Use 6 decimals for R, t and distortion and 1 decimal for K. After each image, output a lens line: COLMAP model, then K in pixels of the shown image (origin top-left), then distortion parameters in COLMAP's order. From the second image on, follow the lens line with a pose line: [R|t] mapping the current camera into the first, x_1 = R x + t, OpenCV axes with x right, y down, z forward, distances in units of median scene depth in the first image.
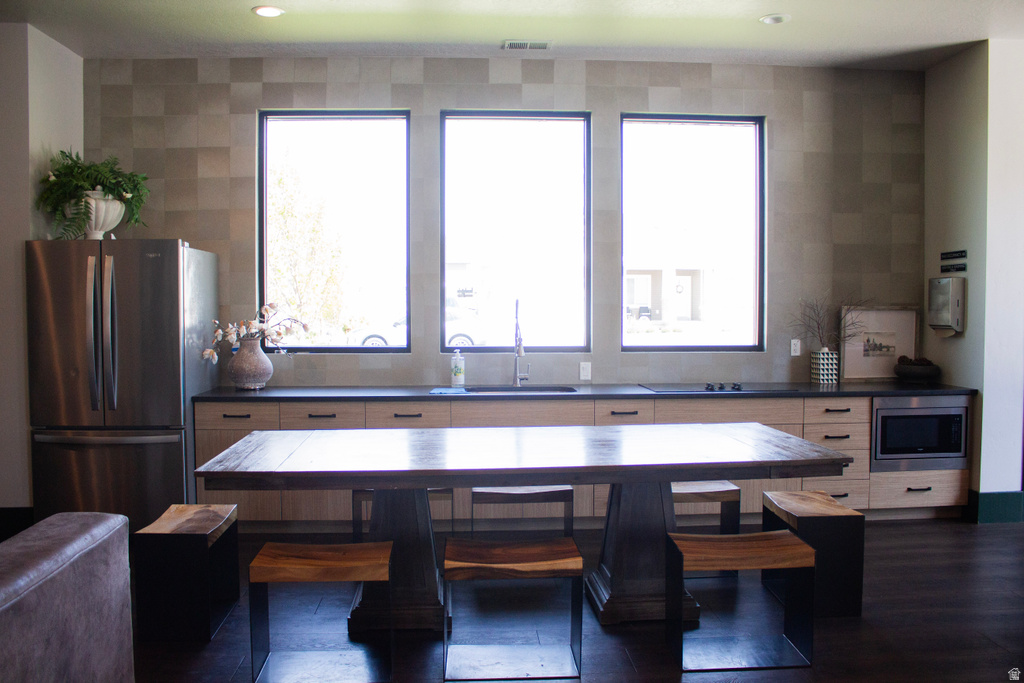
lens RADIAL K [[845.9, 0, 507.2], [0, 845.9, 343.4], [0, 0, 1]] dist [-0.161017, 0.130908]
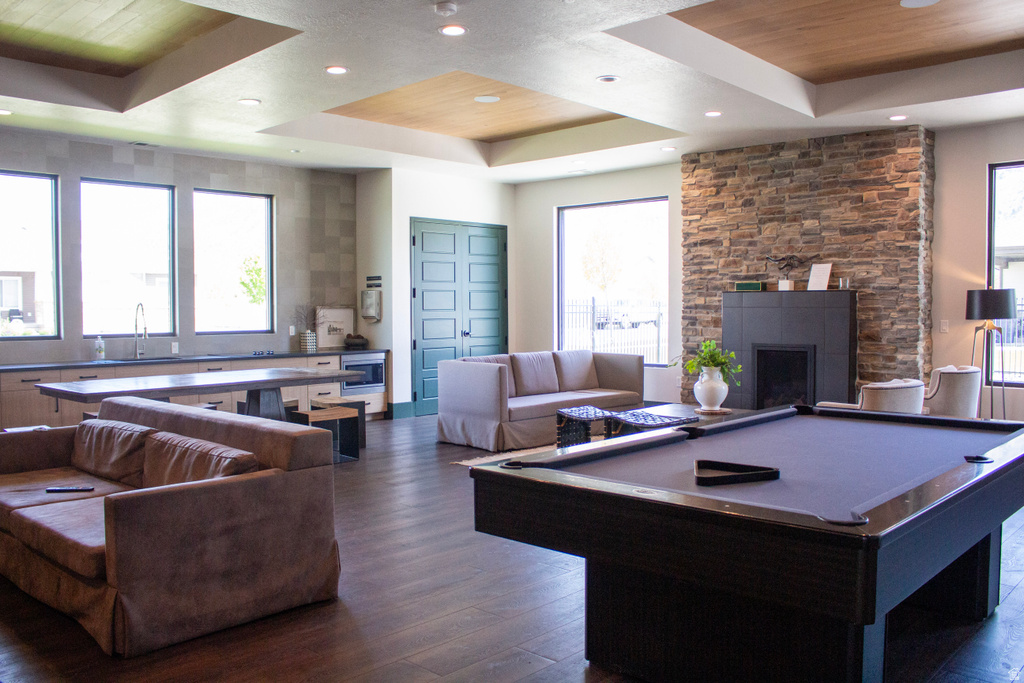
lens RADIAL K [[845.9, 0, 507.2], [0, 845.9, 343.4], [0, 0, 1]] dist [-0.161017, 0.130908]
pose [[0.726942, -0.030625, 0.686016, -0.525410], [0.031464, 0.999441, 0.011276, 0.026186], [-0.685978, 0.013388, 0.727499, -0.572513]]
